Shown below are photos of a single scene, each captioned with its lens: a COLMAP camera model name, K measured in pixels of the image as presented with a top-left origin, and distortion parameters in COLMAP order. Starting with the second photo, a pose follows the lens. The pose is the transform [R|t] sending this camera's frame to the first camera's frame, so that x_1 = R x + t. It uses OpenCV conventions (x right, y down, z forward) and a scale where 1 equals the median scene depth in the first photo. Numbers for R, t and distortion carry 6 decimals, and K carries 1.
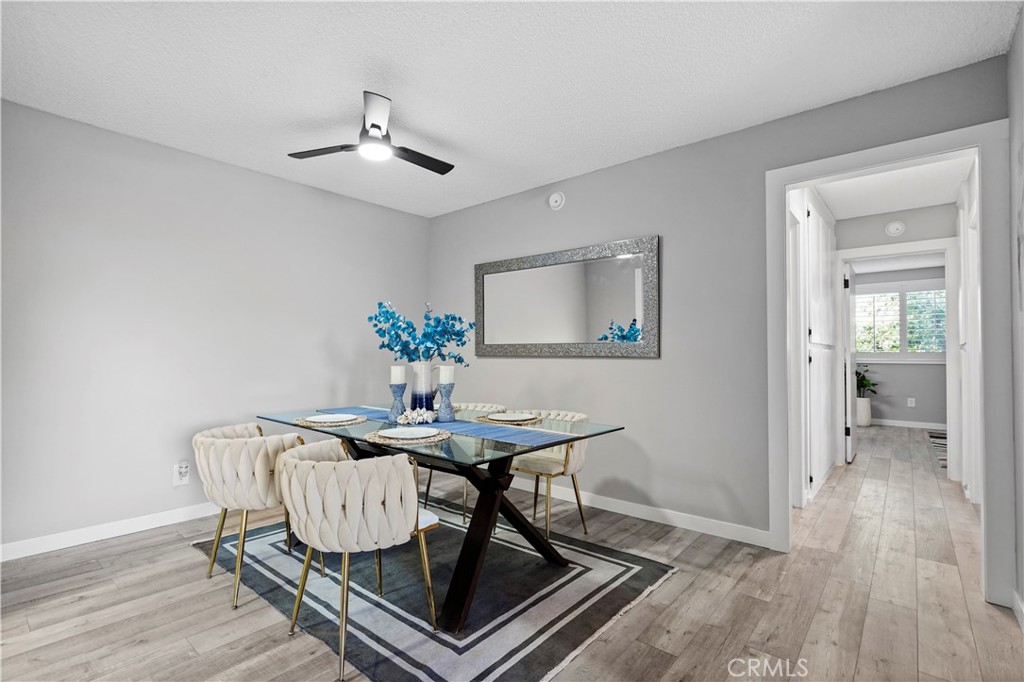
lens RADIAL K [[479.3, 0, 510.3], [0, 479.3, 342.7], [0, 0, 1]] dist [-0.010825, -0.000317]
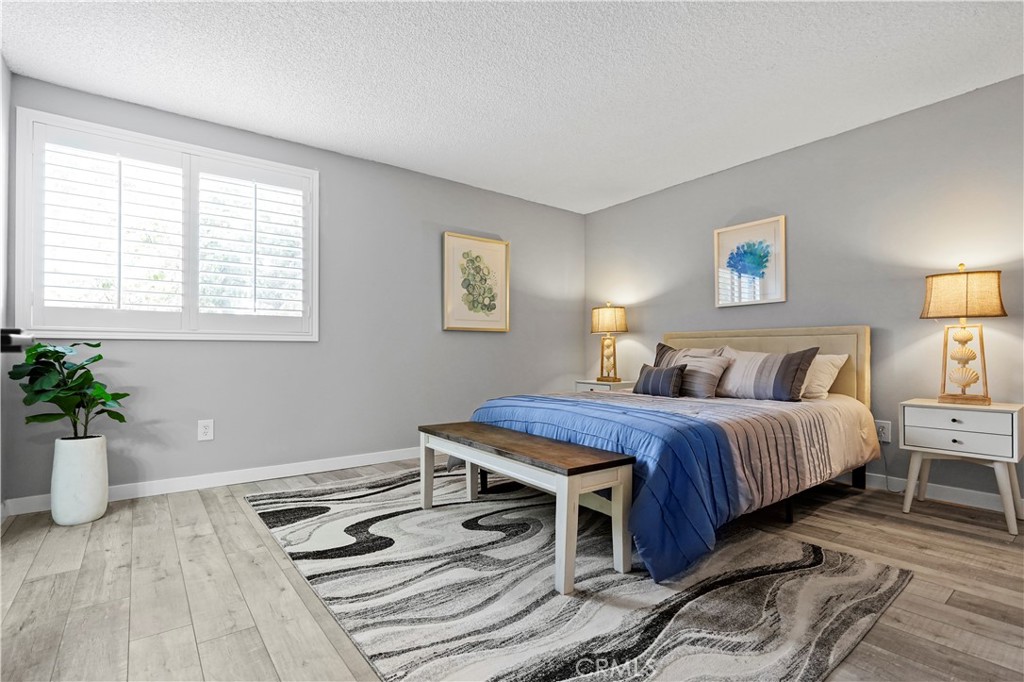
lens RADIAL K [[479.3, 0, 512.4], [0, 479.3, 344.6], [0, 0, 1]] dist [-0.010825, -0.000317]
pose [[0.207689, 0.011367, 0.978129, 0.465931], [-0.010267, 0.999903, -0.009440, 0.048327], [-0.978141, -0.008082, 0.207786, 0.623213]]
